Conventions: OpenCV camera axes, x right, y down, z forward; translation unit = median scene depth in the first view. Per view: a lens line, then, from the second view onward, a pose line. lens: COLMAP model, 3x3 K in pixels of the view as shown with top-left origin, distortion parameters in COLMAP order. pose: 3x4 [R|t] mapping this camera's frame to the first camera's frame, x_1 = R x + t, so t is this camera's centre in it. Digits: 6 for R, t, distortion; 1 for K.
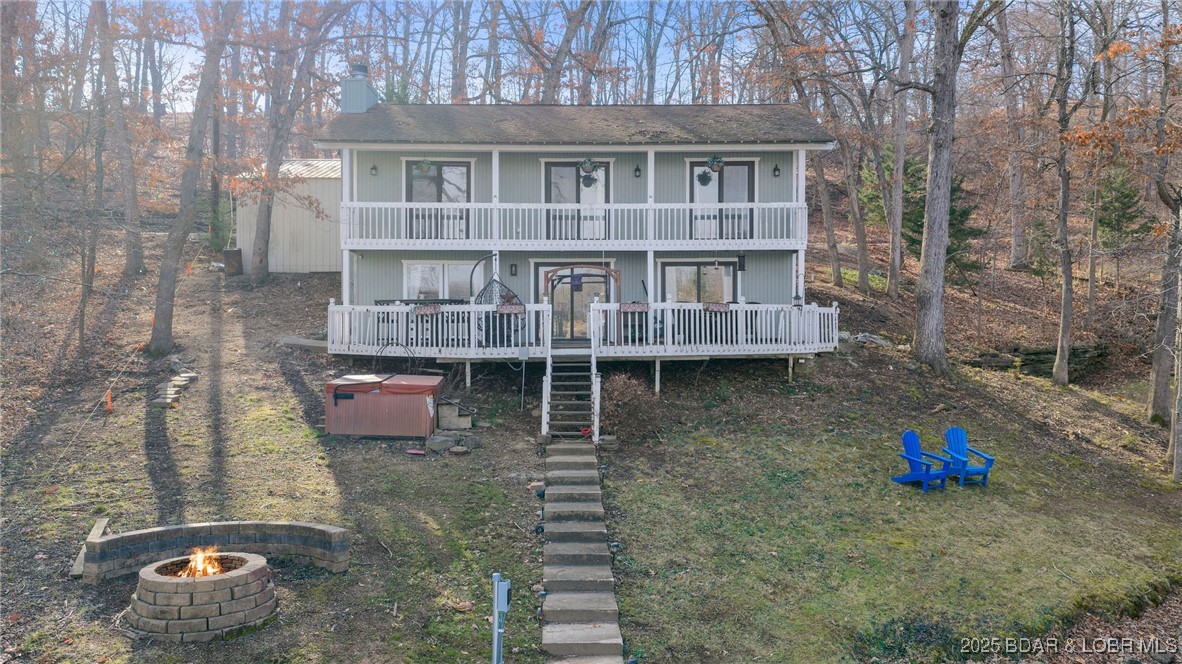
lens RADIAL K [[1003.5, 0, 594.6], [0, 1003.5, 336.3], [0, 0, 1]] dist [0.007683, -0.033589]
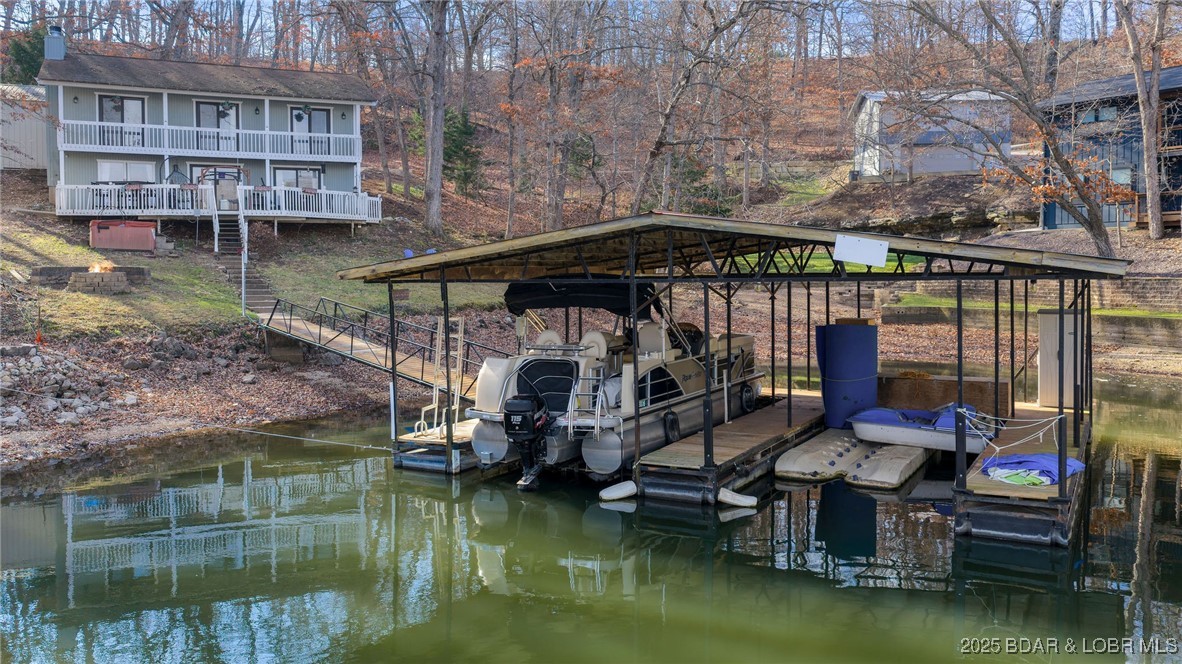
lens RADIAL K [[1003.5, 0, 599.1], [0, 1003.5, 321.8], [0, 0, 1]] dist [0.007683, -0.033589]
pose [[0.916040, -0.020878, 0.400543, -0.113258], [0.001225, 0.998785, 0.049261, 0.102875], [-0.401085, -0.044634, 0.914953, -0.762093]]
